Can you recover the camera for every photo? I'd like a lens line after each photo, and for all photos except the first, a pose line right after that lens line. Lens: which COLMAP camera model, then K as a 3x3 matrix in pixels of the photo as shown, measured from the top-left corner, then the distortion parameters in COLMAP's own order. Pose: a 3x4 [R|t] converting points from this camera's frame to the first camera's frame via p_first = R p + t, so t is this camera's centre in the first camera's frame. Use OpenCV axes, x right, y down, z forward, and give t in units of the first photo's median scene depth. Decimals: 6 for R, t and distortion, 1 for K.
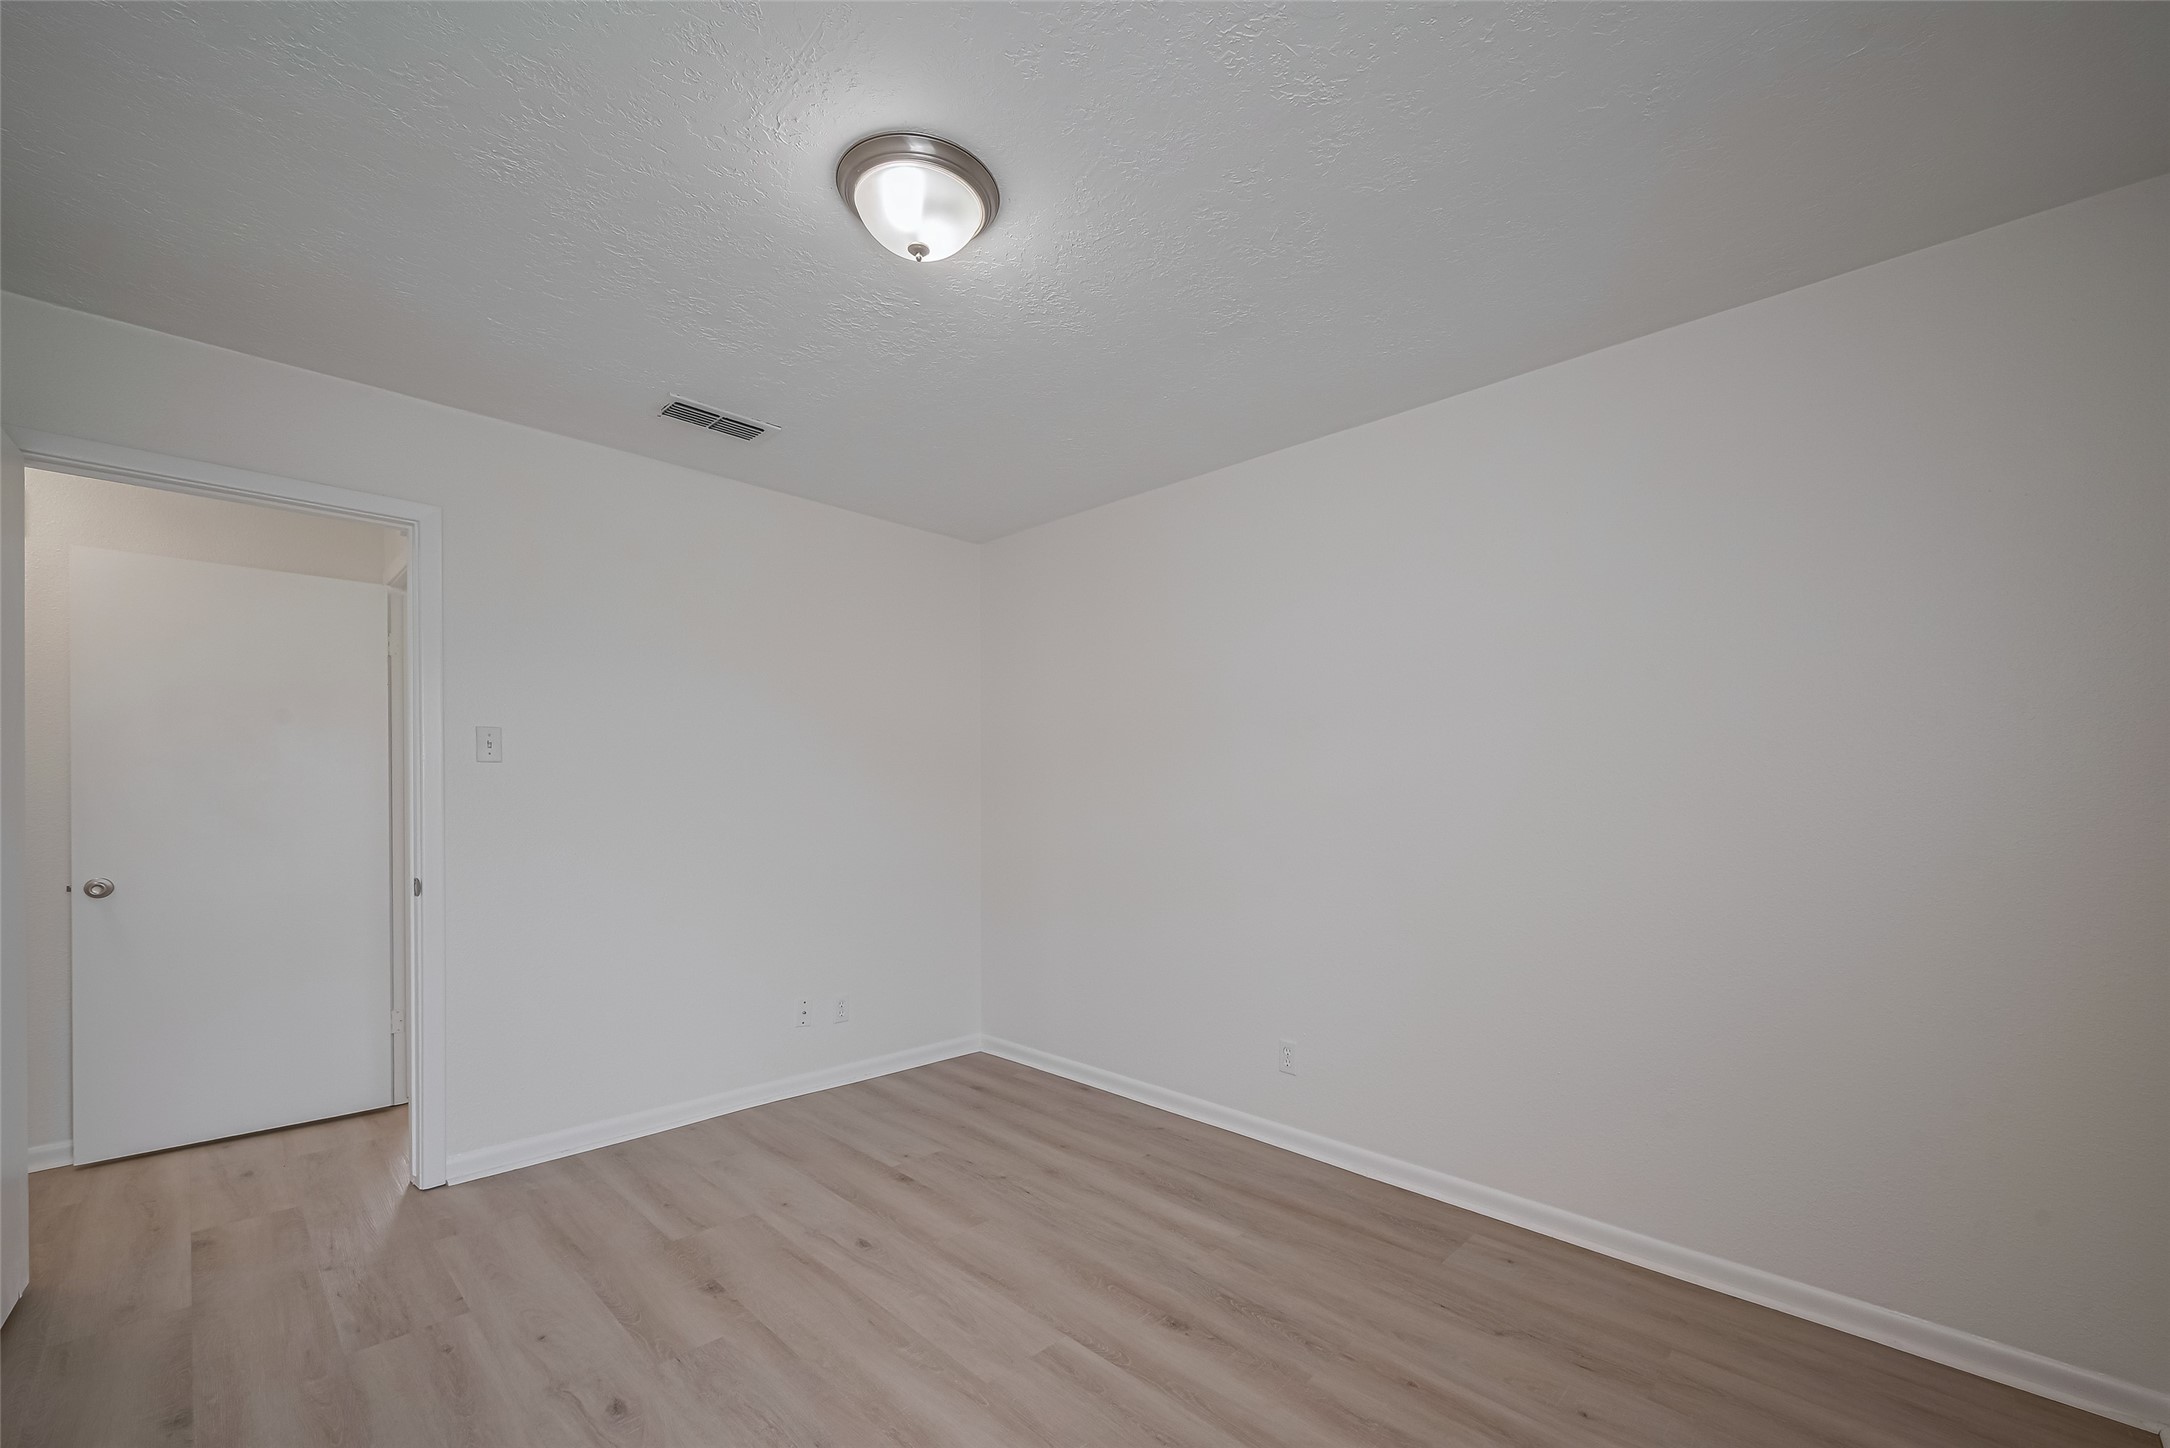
lens RADIAL K [[879.2, 0, 1074.1], [0, 879.2, 785.6], [0, 0, 1]] dist [-0.000596, -0.000156]
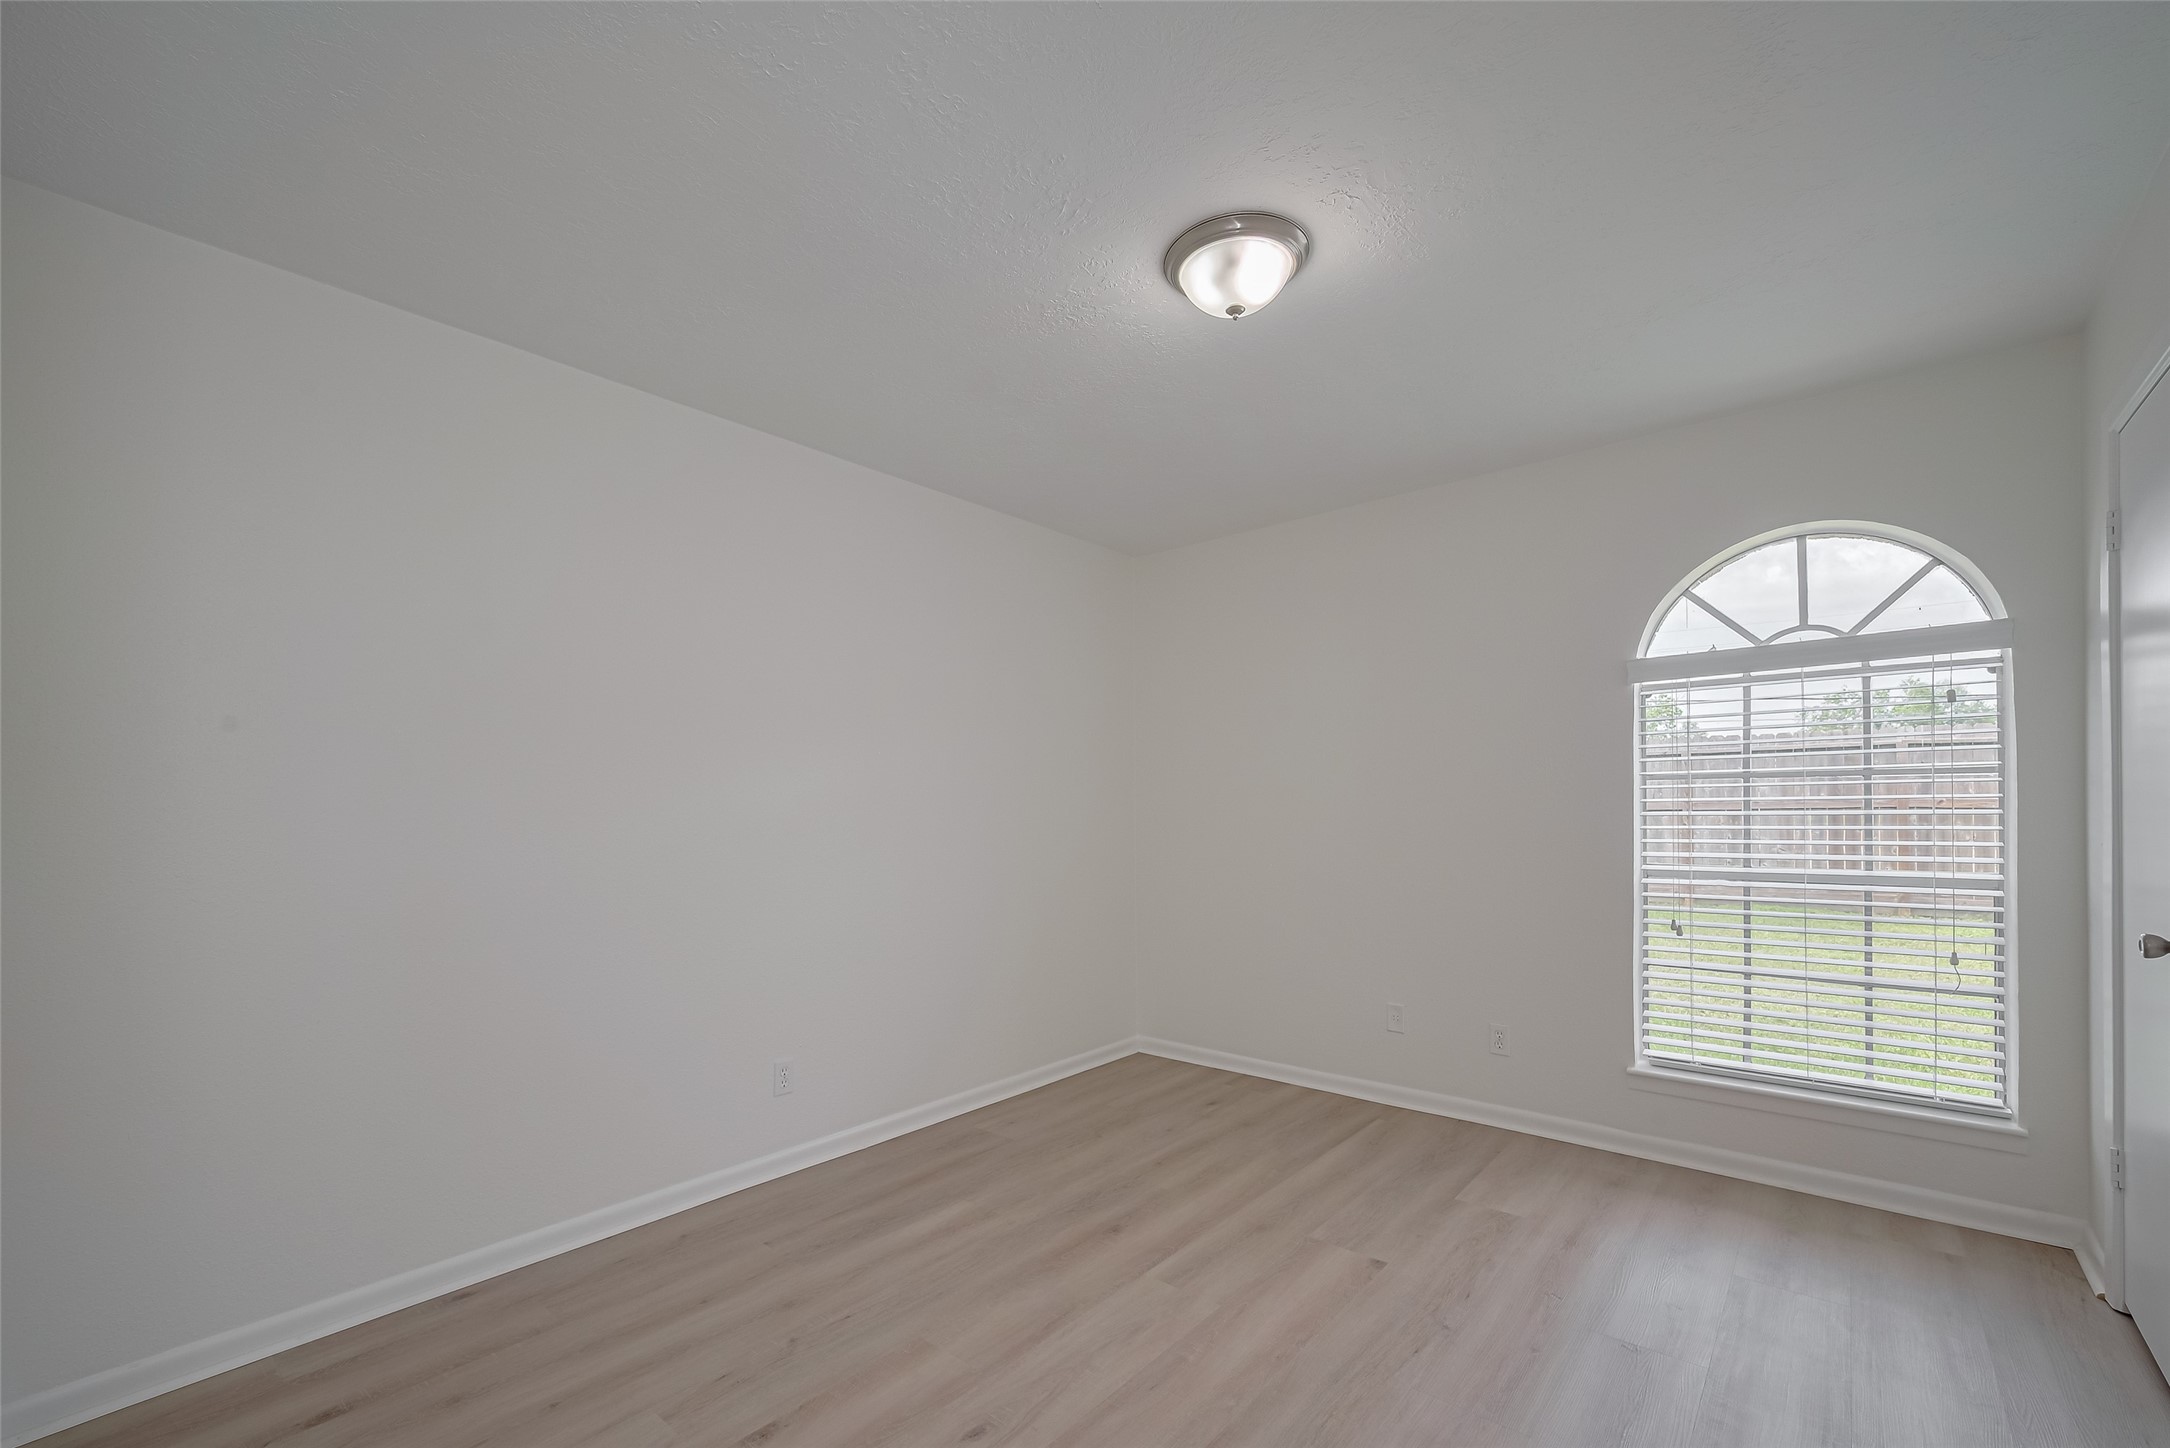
lens RADIAL K [[879.2, 0, 1074.1], [0, 879.2, 785.6], [0, 0, 1]] dist [-0.000596, -0.000156]
pose [[-0.053736, 0.019741, 0.998360, -1.004102], [-0.004144, 0.999792, -0.019992, 0.007020], [-0.998547, -0.005211, -0.053643, 0.994014]]
